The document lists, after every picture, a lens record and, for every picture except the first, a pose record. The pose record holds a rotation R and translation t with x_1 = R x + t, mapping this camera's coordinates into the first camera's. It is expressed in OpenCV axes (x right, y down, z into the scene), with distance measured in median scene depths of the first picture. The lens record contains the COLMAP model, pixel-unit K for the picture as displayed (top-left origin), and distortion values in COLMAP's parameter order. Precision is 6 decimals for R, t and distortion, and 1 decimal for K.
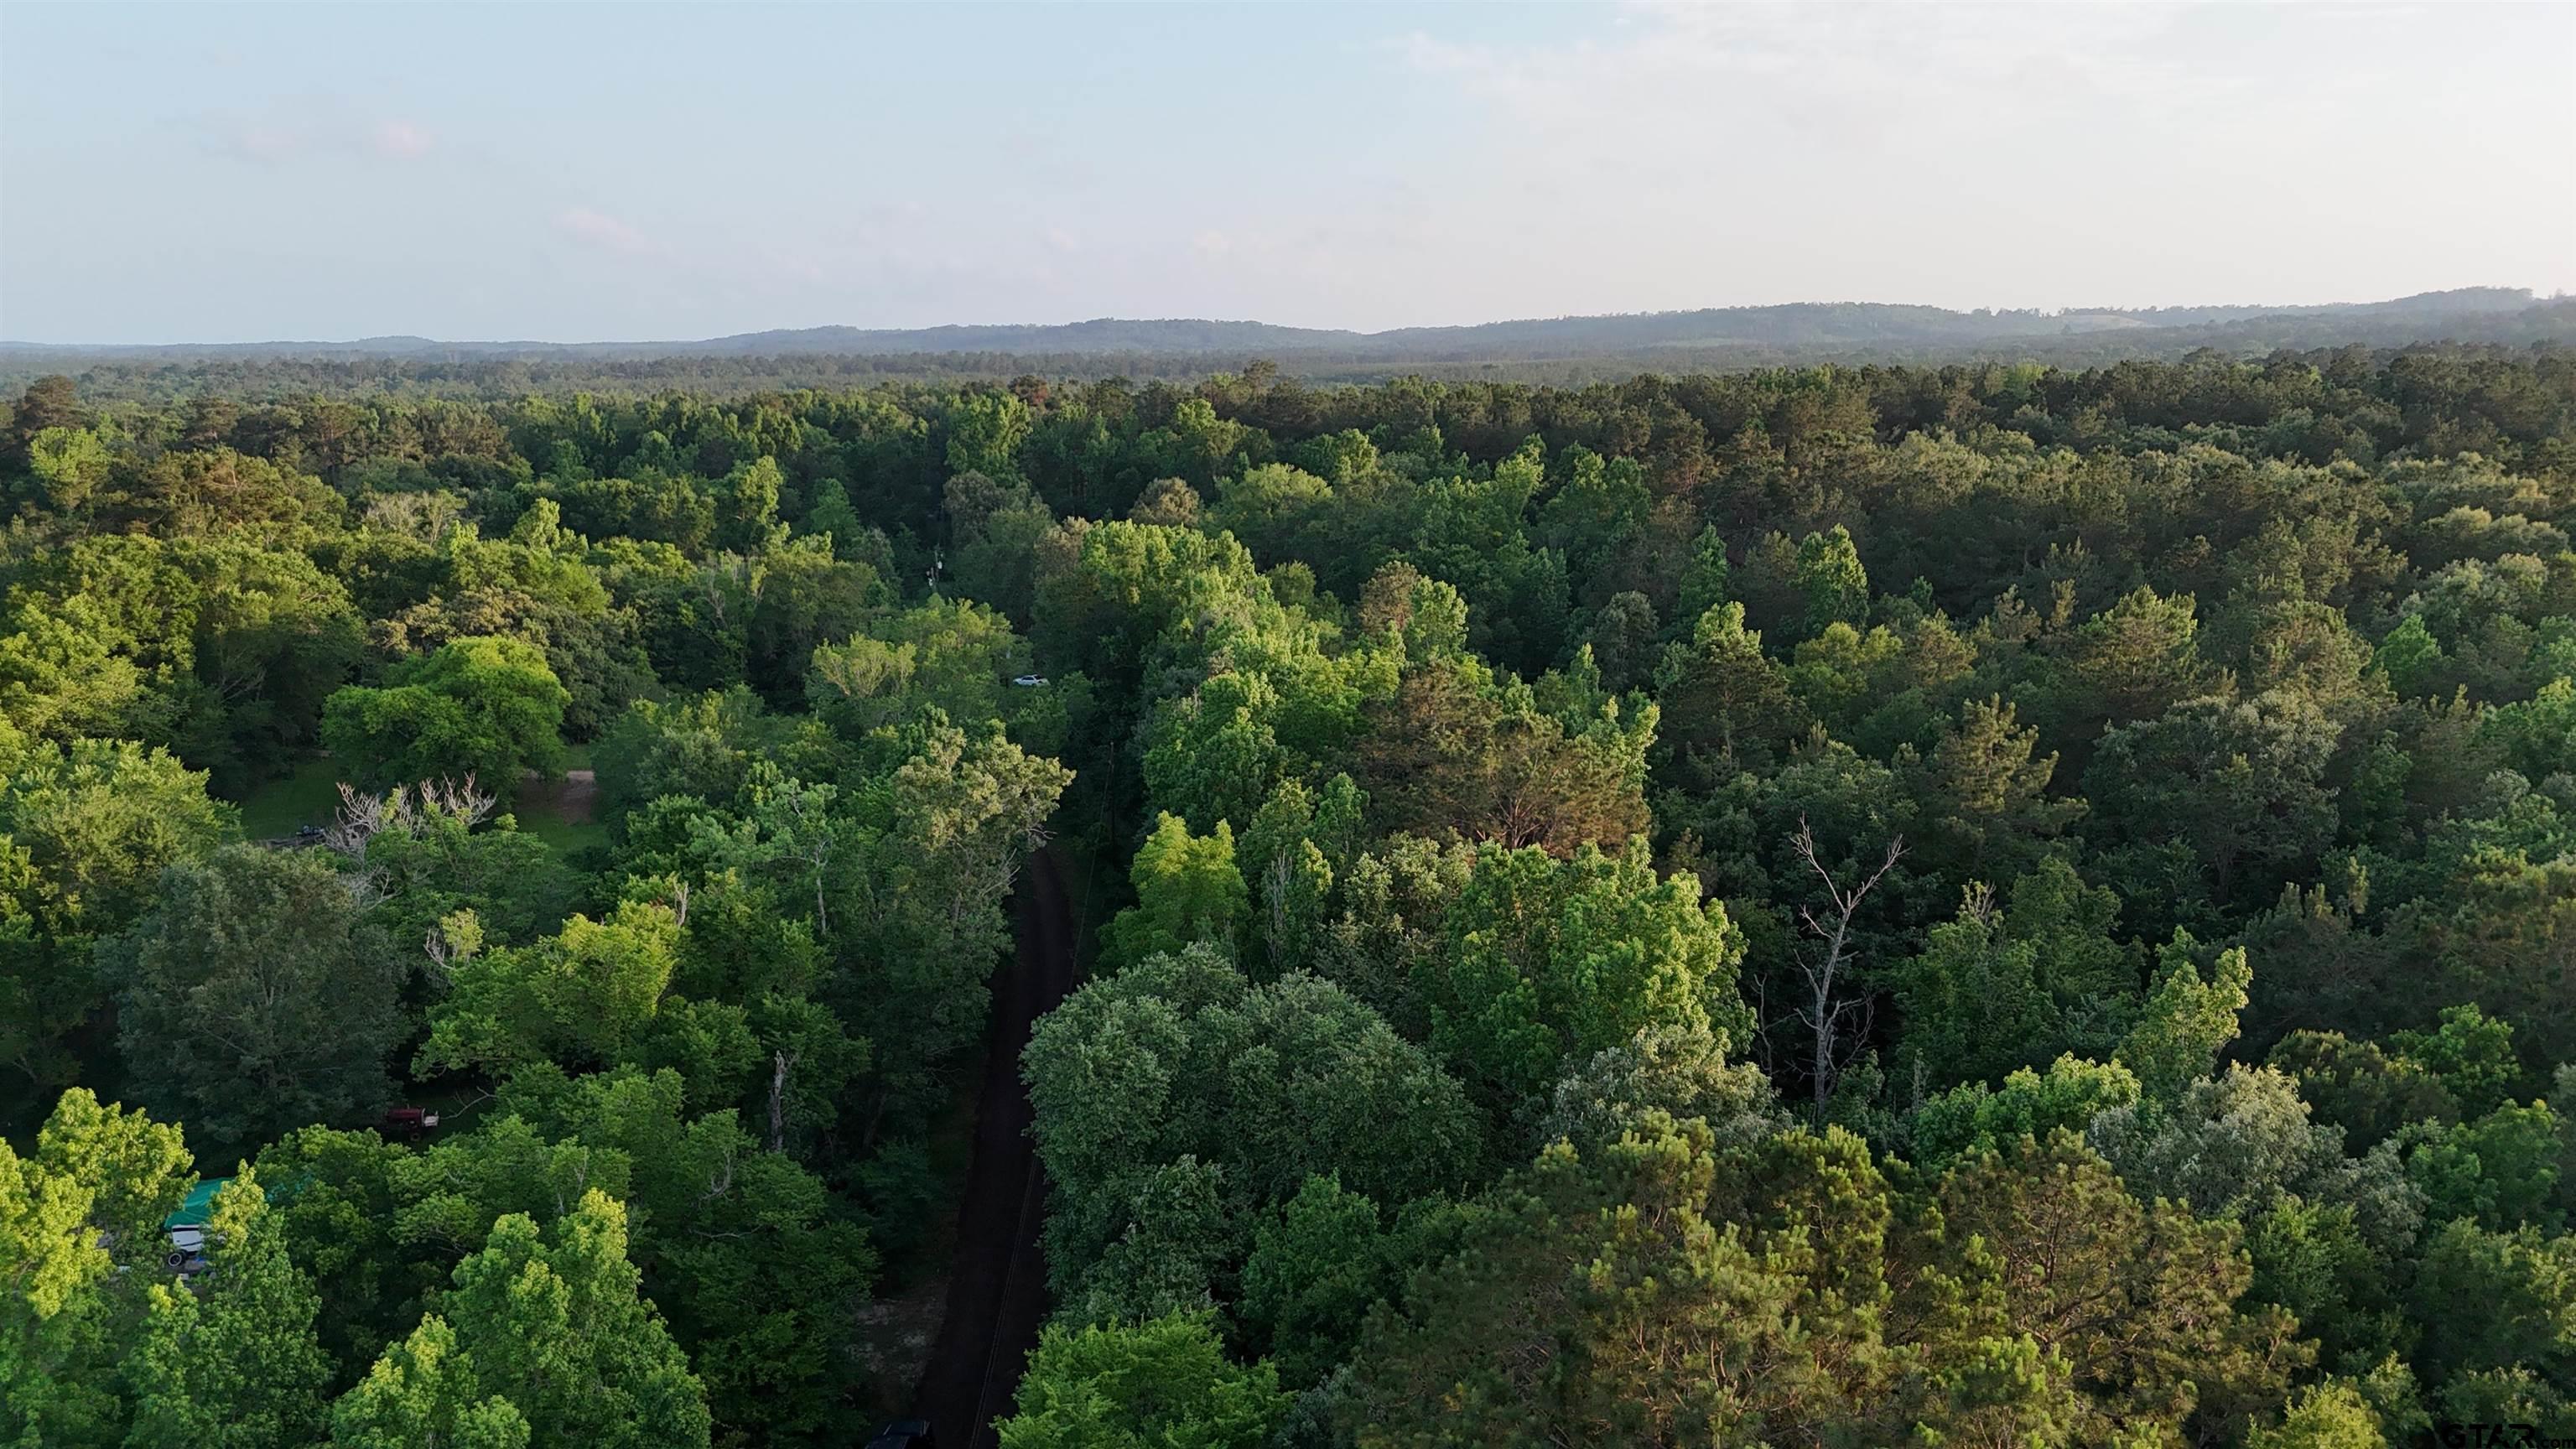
lens RADIAL K [[1894.9, 0, 1284.6], [0, 1894.9, 722.8], [0, 0, 1]] dist [0.081785, -0.087349]
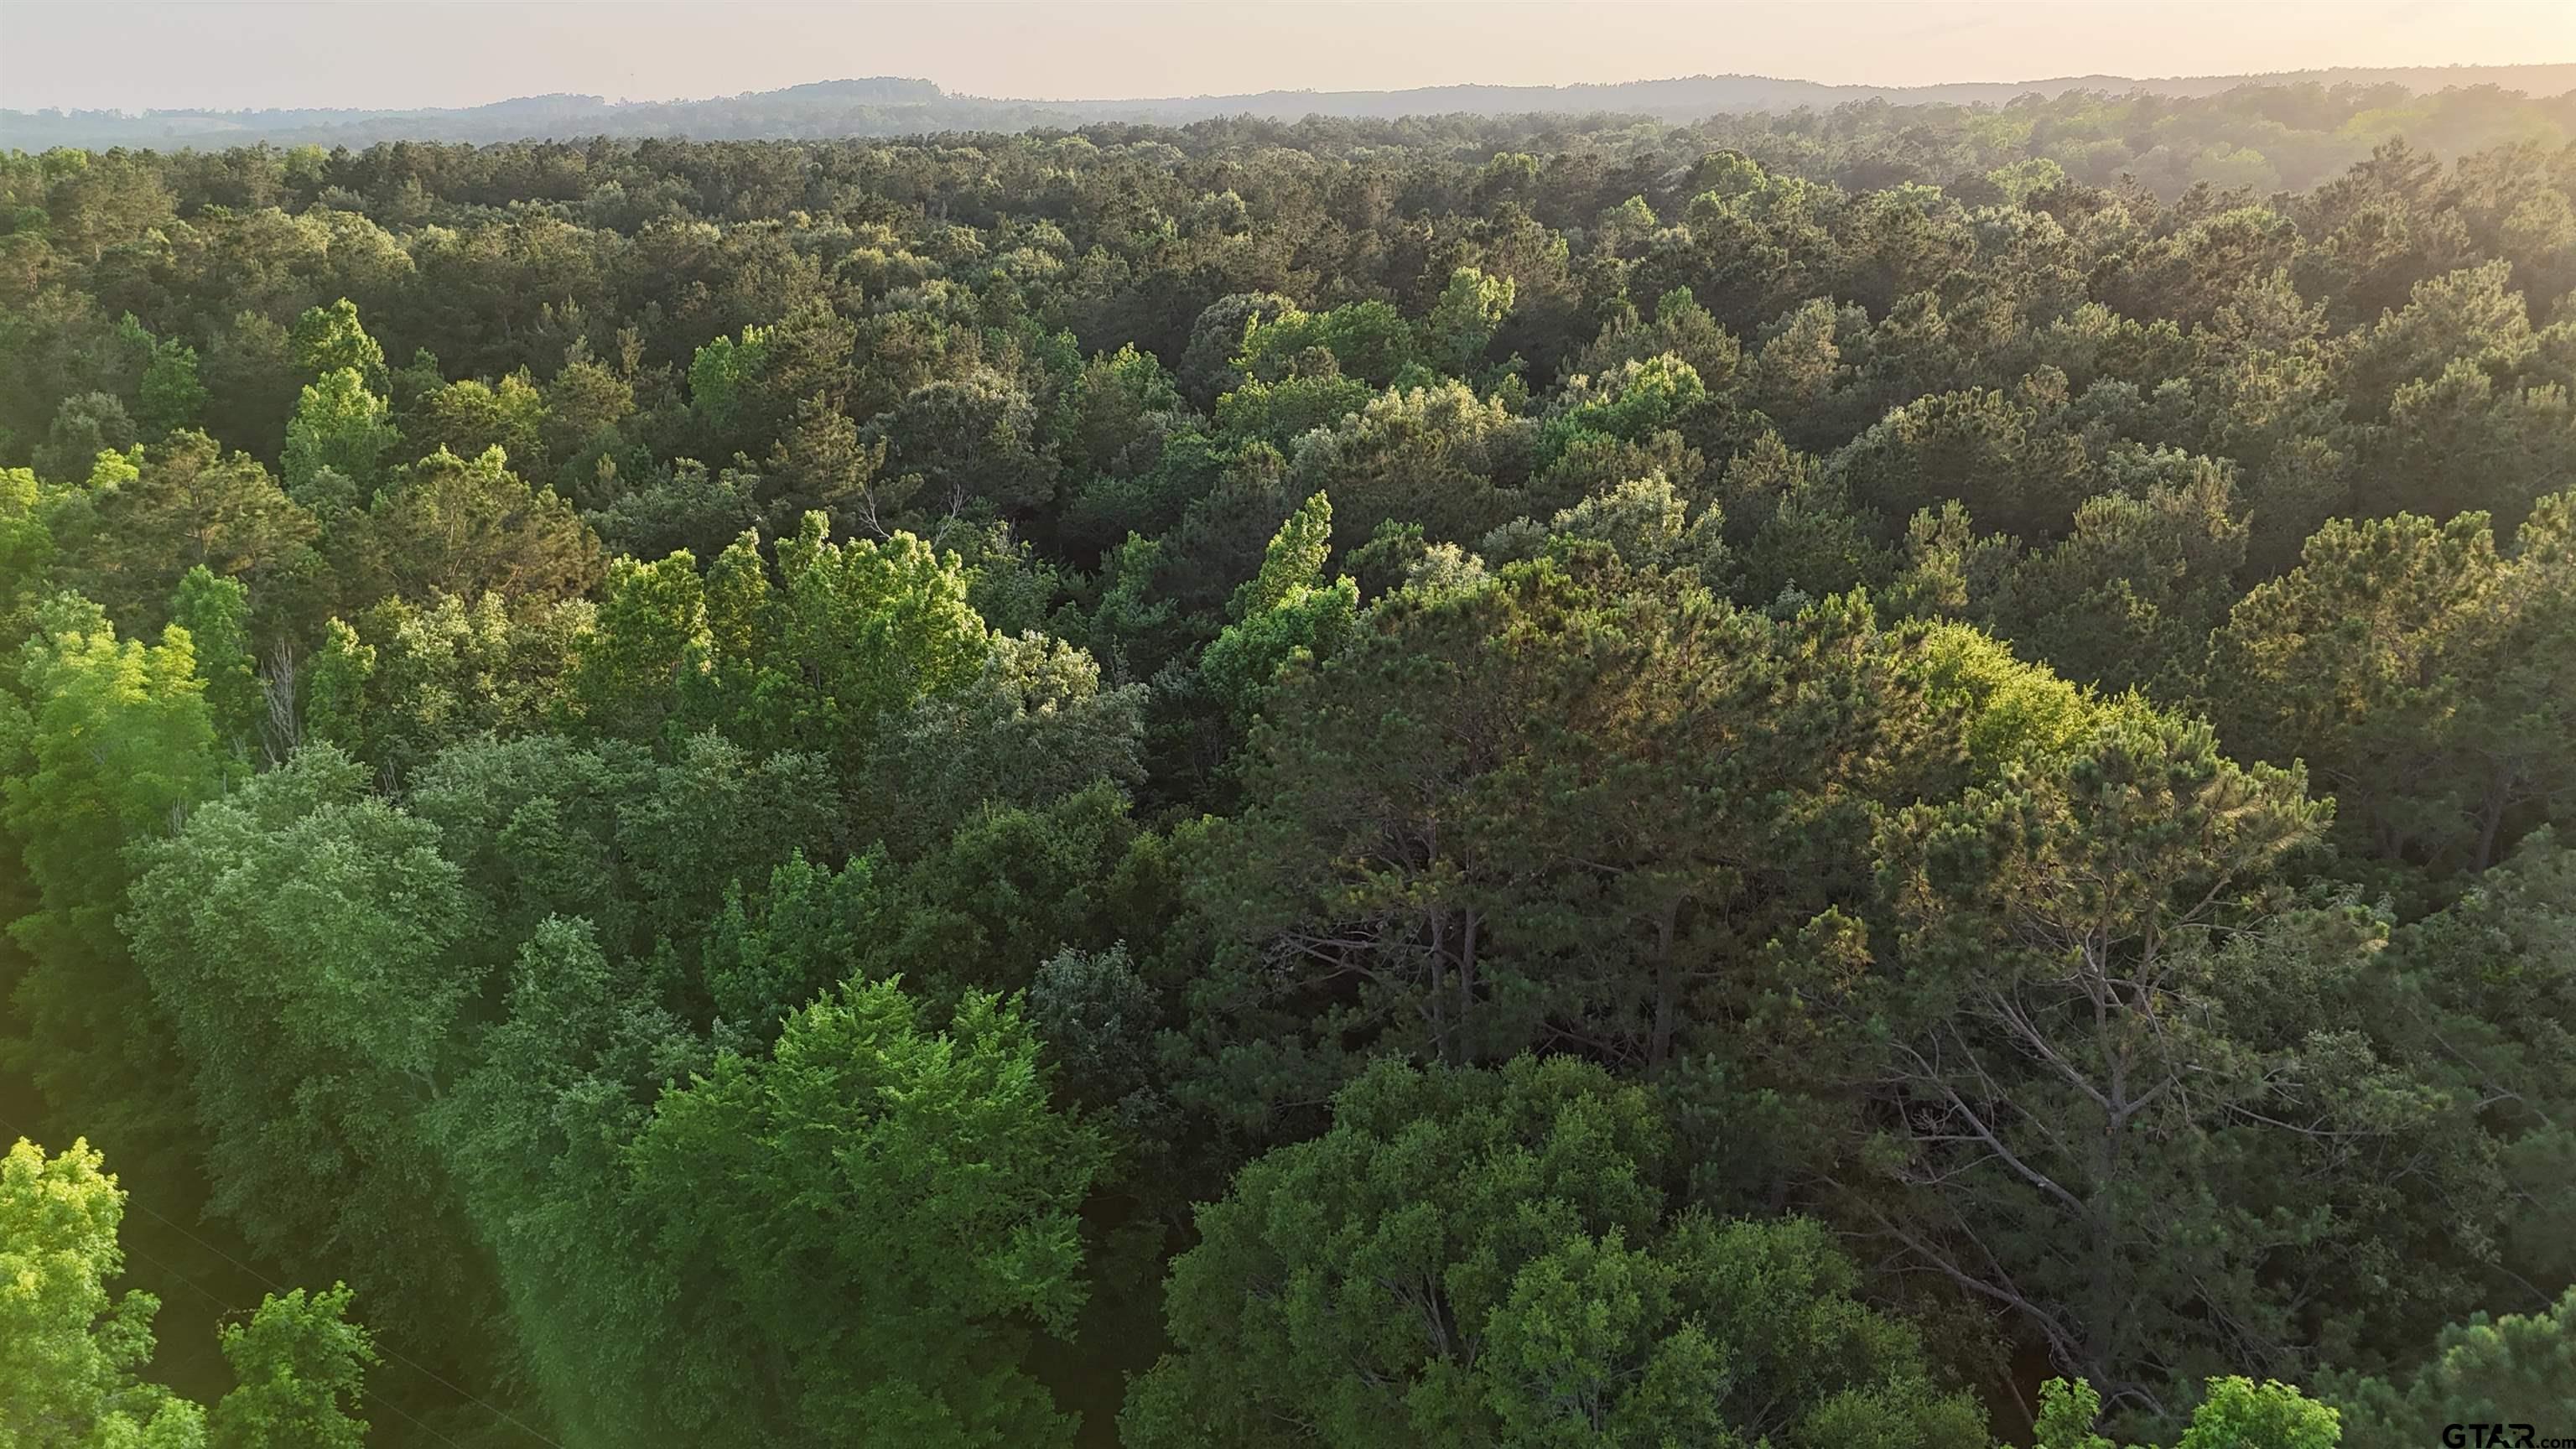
lens RADIAL K [[1888.7, 0, 1284.9], [0, 1888.7, 727.8], [0, 0, 1]] dist [0.088624, -0.094637]
pose [[0.624859, -0.237658, 0.743687, -0.139549], [0.164861, 0.971230, 0.171854, 0.012854], [-0.763133, 0.015220, 0.646062, 0.050307]]
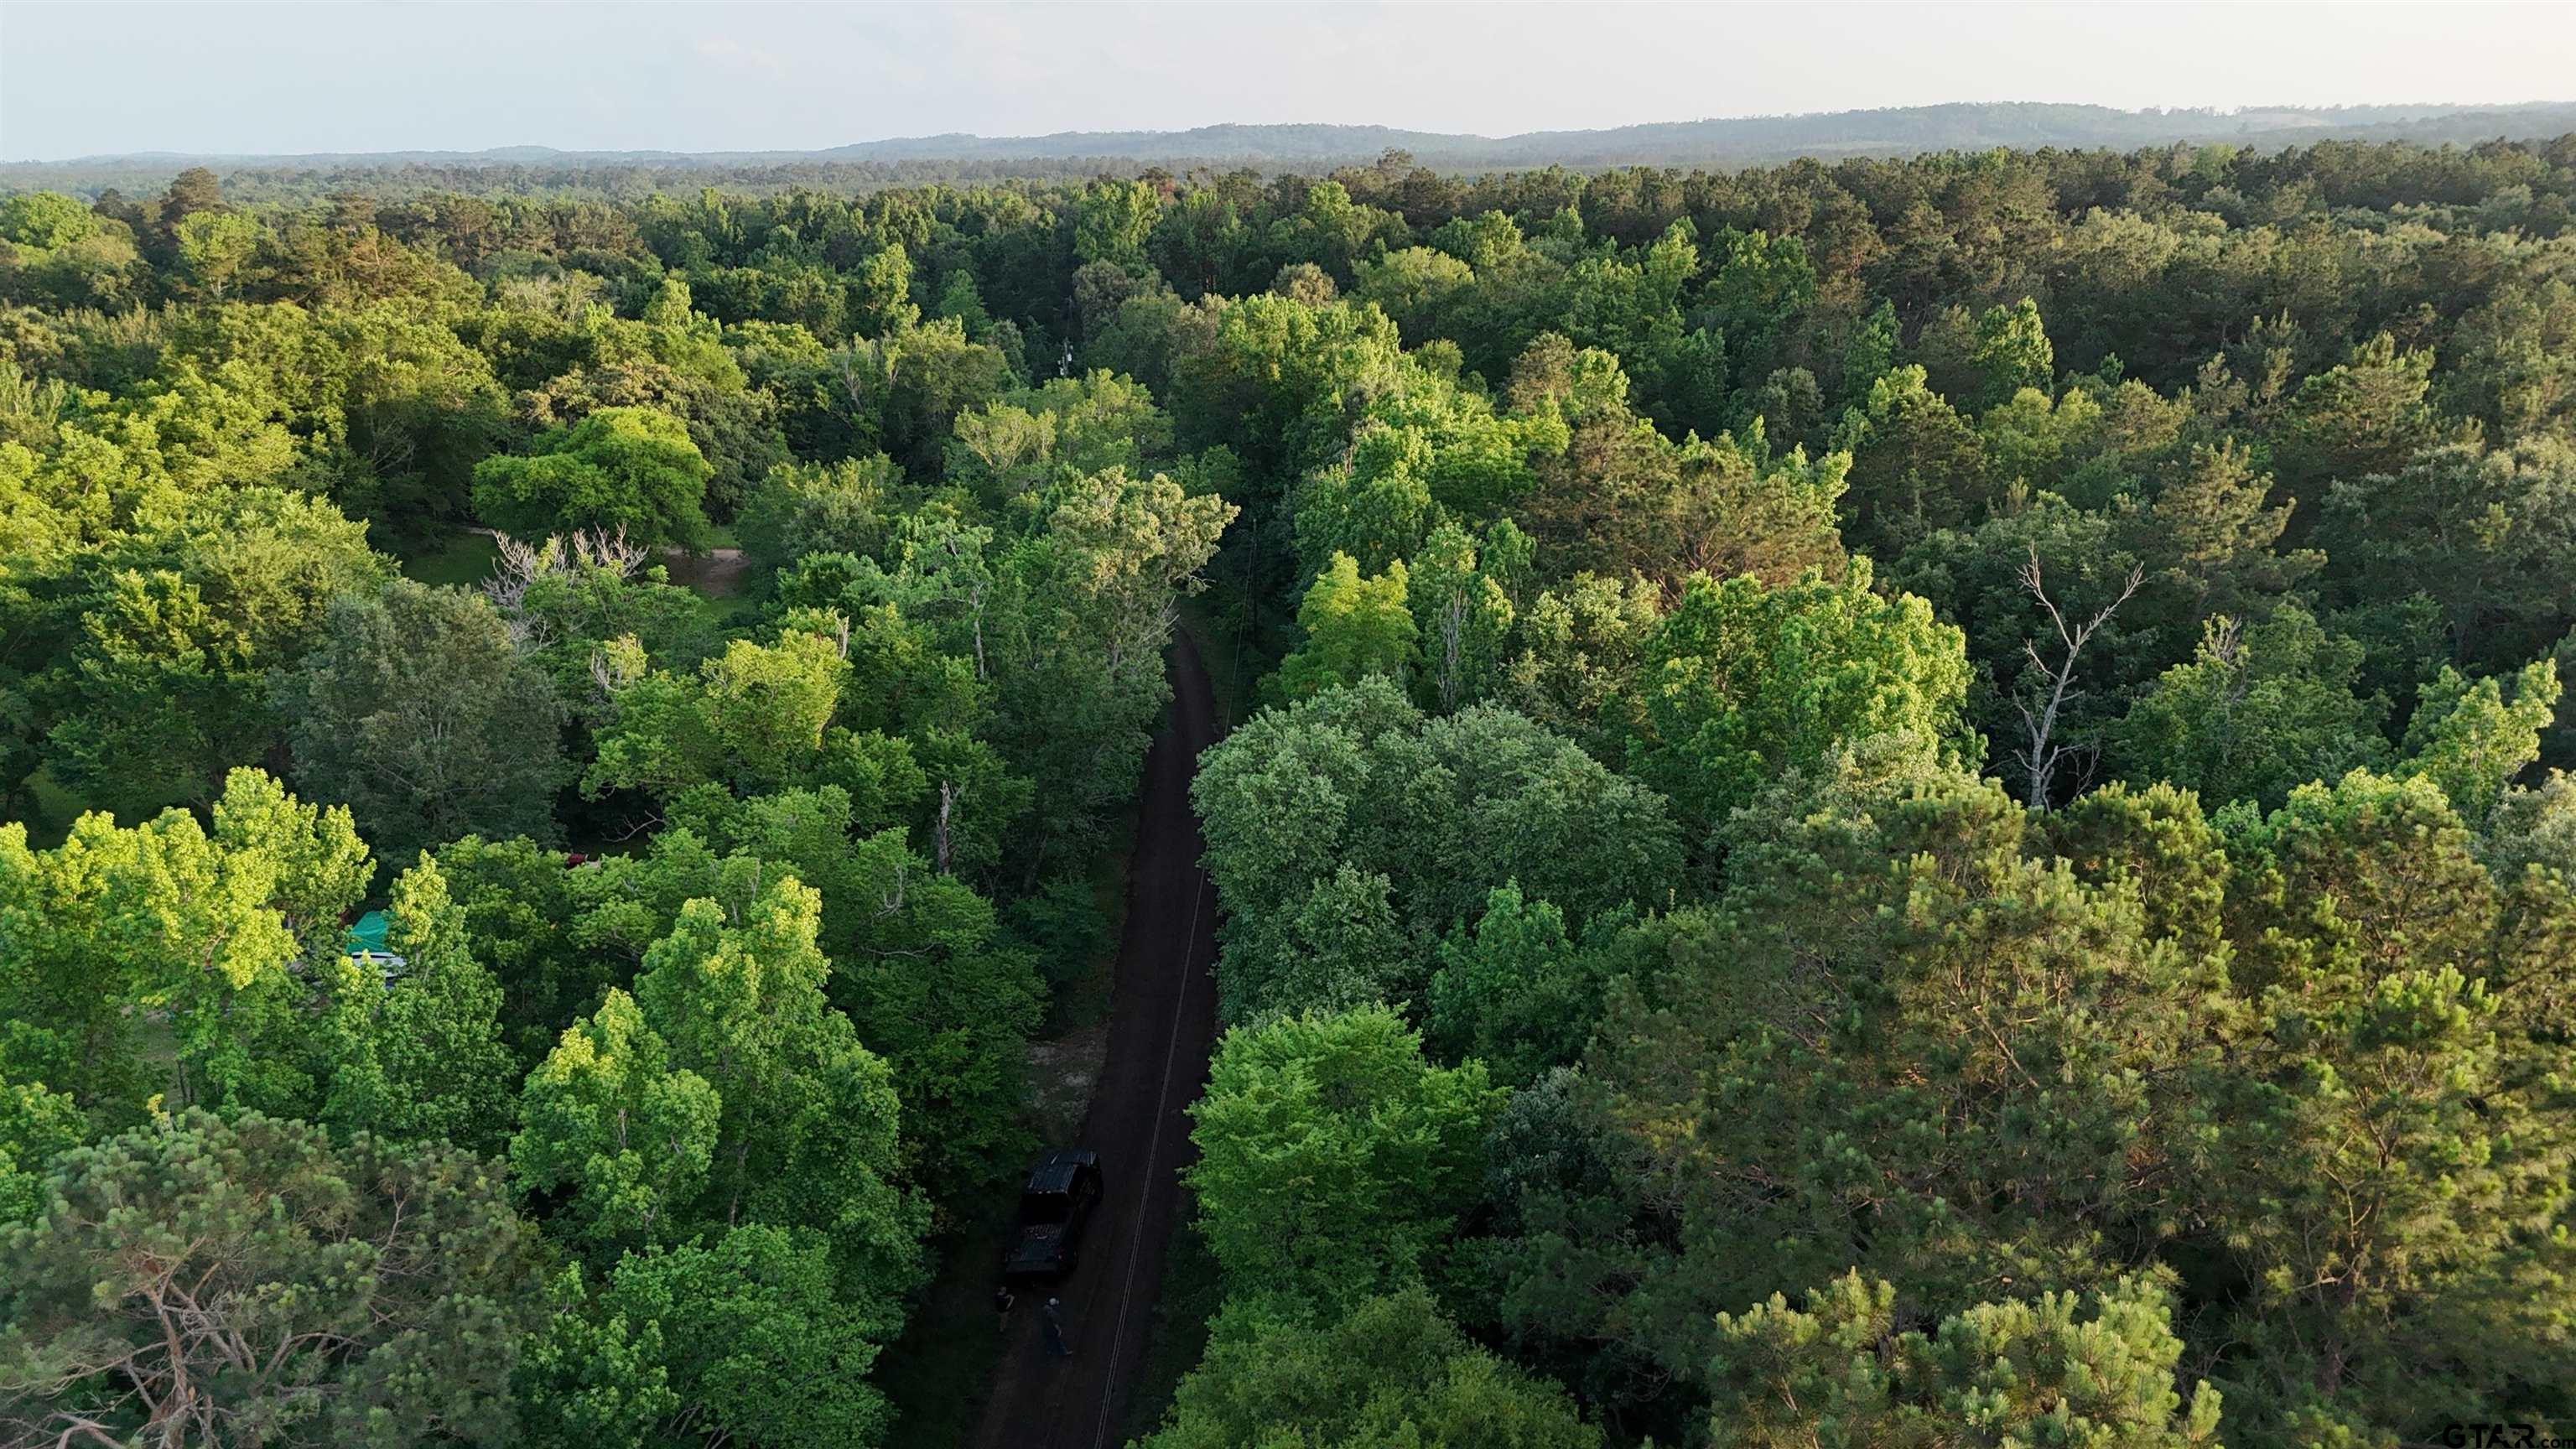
lens RADIAL K [[1897.1, 0, 1284.6], [0, 1897.1, 726.0], [0, 0, 1]] dist [0.072532, -0.071578]
pose [[0.998029, 0.015329, -0.060849, -0.011430], [-0.009462, 0.995379, 0.095556, 0.017931], [0.062033, -0.094792, 0.993562, 0.015292]]
